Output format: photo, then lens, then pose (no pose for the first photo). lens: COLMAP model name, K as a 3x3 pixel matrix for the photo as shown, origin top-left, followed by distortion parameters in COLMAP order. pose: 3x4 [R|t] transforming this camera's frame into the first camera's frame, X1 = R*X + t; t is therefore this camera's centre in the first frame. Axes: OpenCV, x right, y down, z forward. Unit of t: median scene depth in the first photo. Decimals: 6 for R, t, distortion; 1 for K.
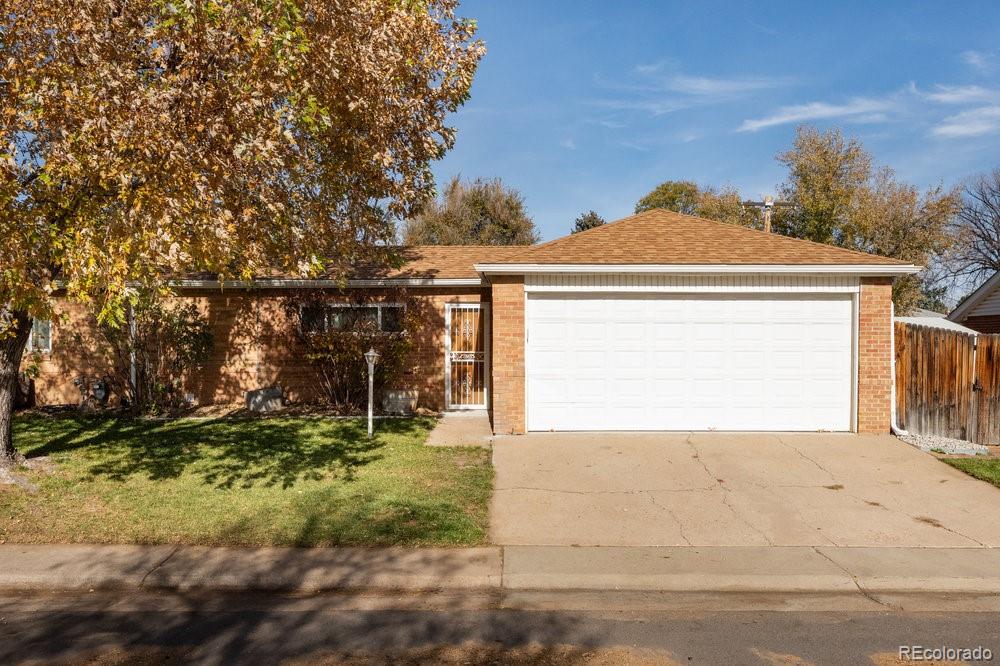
lens RADIAL K [[703.3, 0, 529.6], [0, 703.3, 337.5], [0, 0, 1]] dist [0.003161, -0.001609]
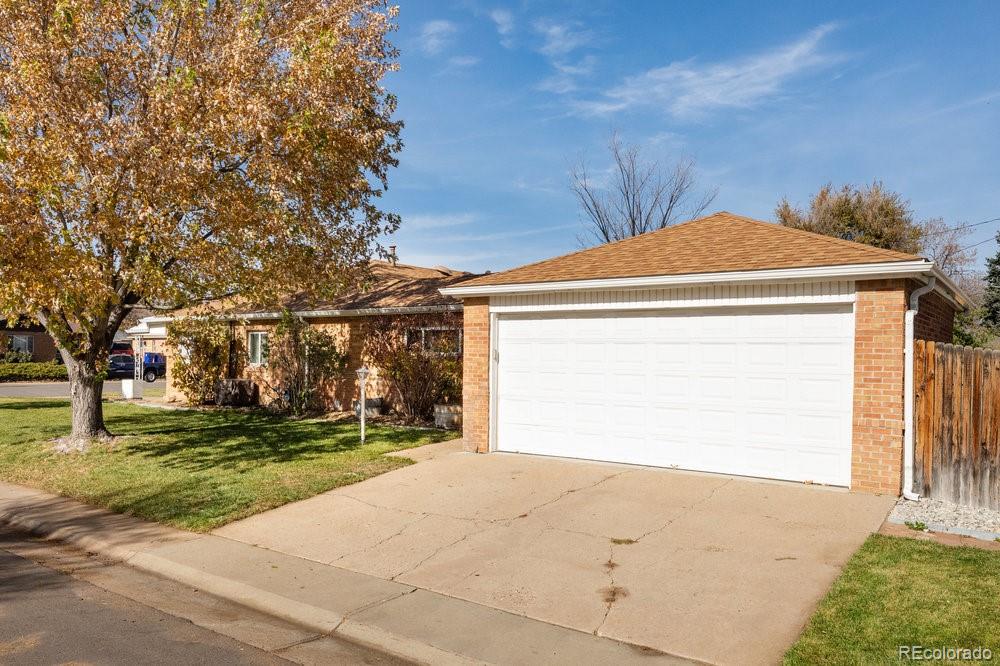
lens RADIAL K [[703.3, 0, 529.6], [0, 703.3, 337.5], [0, 0, 1]] dist [0.003161, -0.001609]
pose [[0.829139, -0.006482, -0.559005, 0.599346], [-0.011754, 0.999510, -0.029023, -0.000397], [0.558919, 0.030635, 0.828656, 0.186396]]
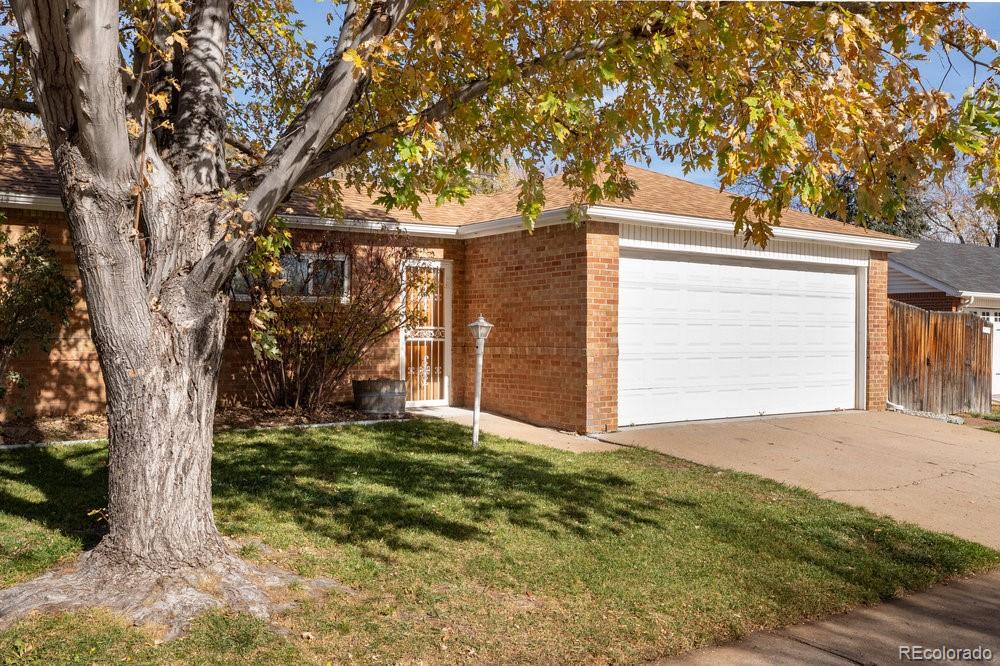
lens RADIAL K [[823.1, 0, 479.8], [0, 823.1, 330.6], [0, 0, 1]] dist [-0.002593, 0.001676]
pose [[0.848375, 0.004408, 0.529378, -0.599911], [-0.007496, 0.999965, 0.003687, 0.024708], [-0.529343, -0.007097, 0.848378, 0.311014]]
